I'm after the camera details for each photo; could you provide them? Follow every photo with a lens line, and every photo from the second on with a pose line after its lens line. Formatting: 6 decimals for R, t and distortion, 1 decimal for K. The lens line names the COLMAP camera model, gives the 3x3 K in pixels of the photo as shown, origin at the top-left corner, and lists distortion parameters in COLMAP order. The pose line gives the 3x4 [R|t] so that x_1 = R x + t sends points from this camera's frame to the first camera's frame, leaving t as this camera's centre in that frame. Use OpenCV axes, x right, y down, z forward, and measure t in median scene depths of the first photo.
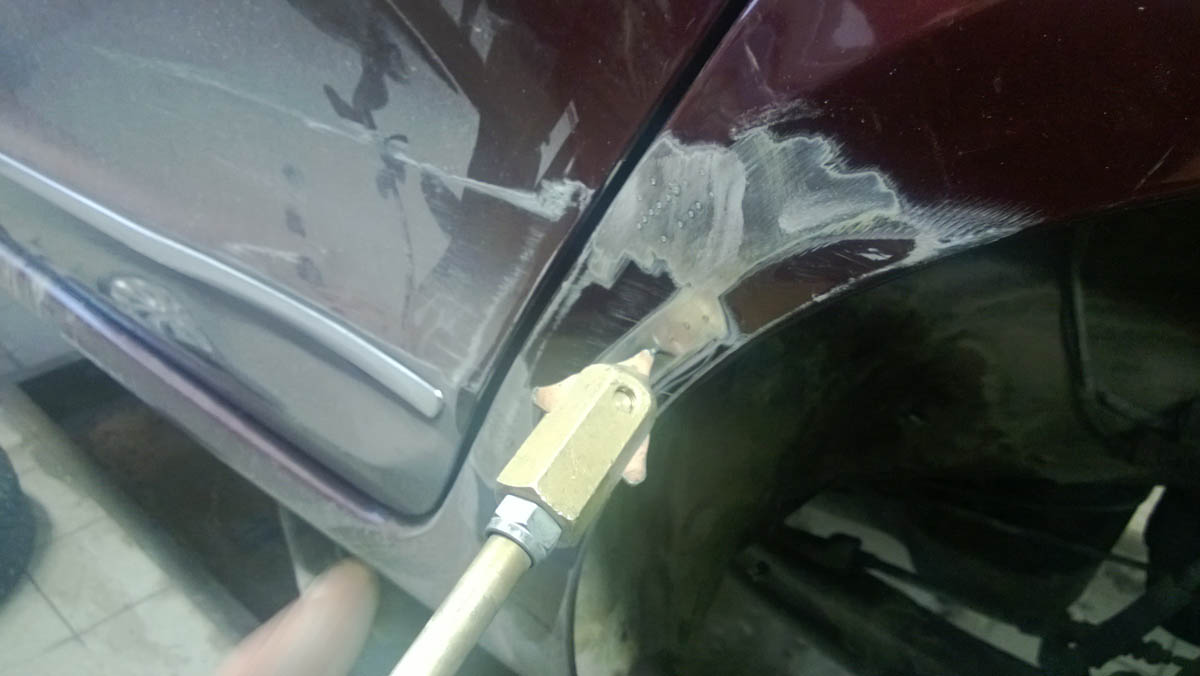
lens RADIAL K [[915.4, 0, 600.3], [0, 915.4, 350.2], [0, 0, 1]] dist [0.046101, -0.188881]
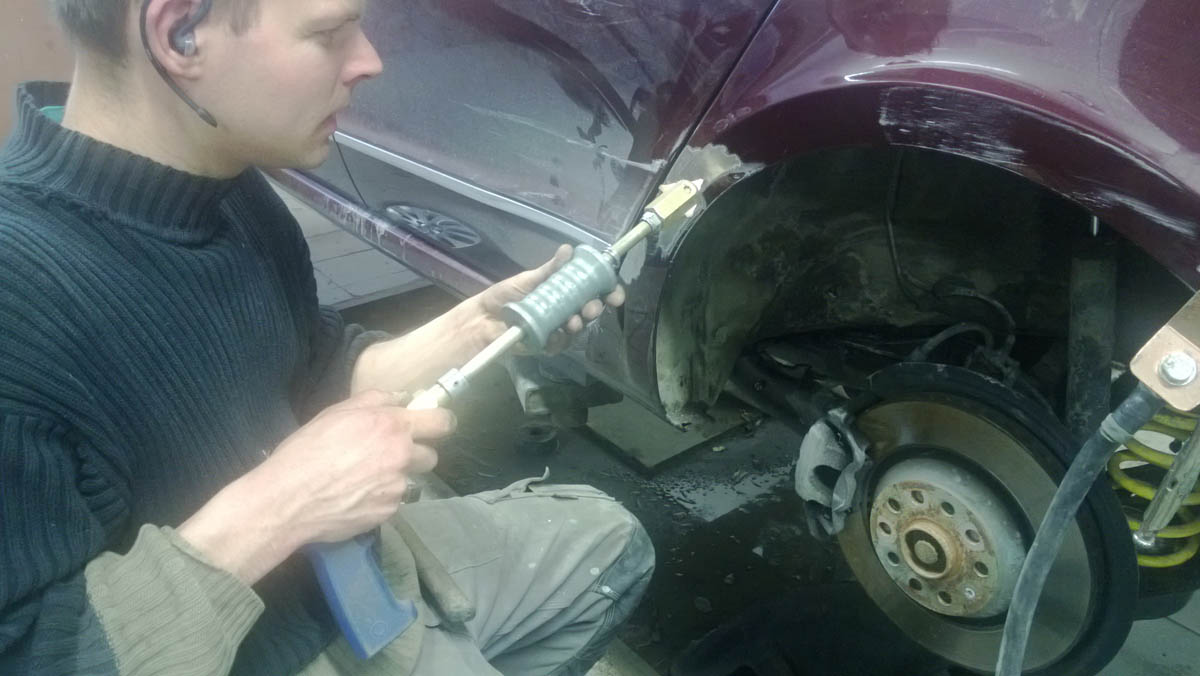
lens RADIAL K [[915.4, 0, 600.3], [0, 915.4, 350.2], [0, 0, 1]] dist [0.046101, -0.188881]
pose [[0.987642, 0.067378, -0.141503, 0.235255], [-0.073007, 0.996718, -0.034970, 0.556118], [0.138682, 0.044869, 0.989320, -1.984559]]
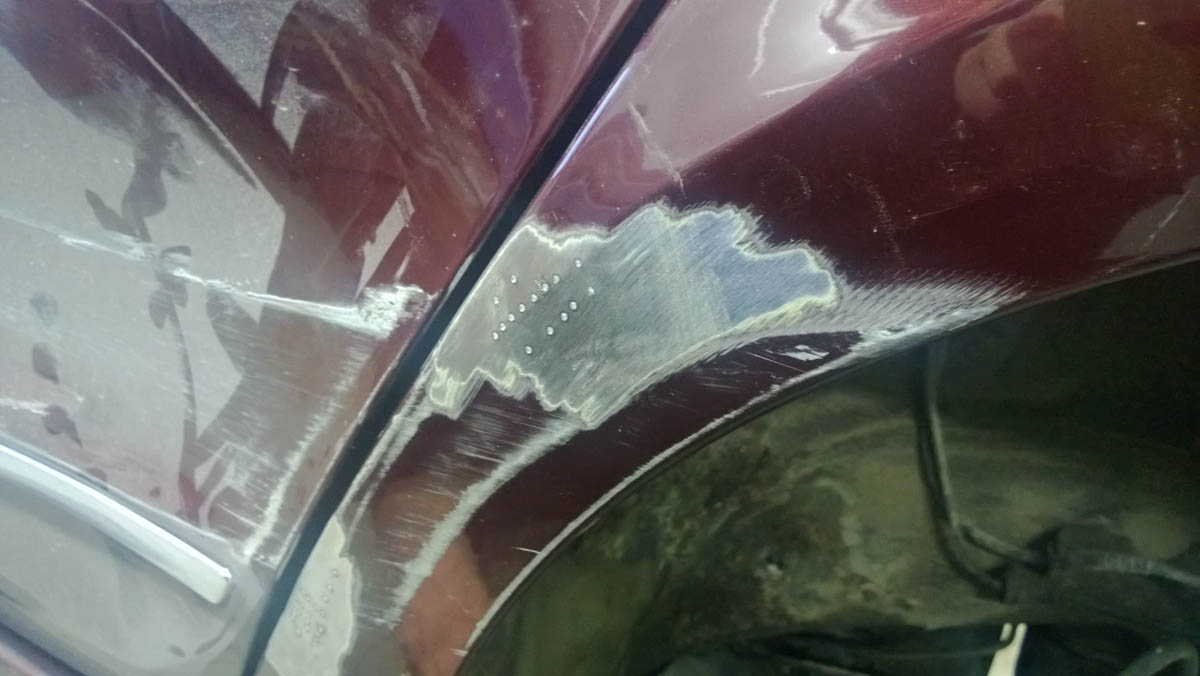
lens RADIAL K [[915.4, 0, 600.3], [0, 915.4, 350.2], [0, 0, 1]] dist [0.046101, -0.188881]
pose [[0.978225, -0.013820, 0.207087, -0.029004], [0.050433, 0.983703, -0.172584, 0.015688], [-0.201327, 0.179270, 0.962980, 0.190967]]
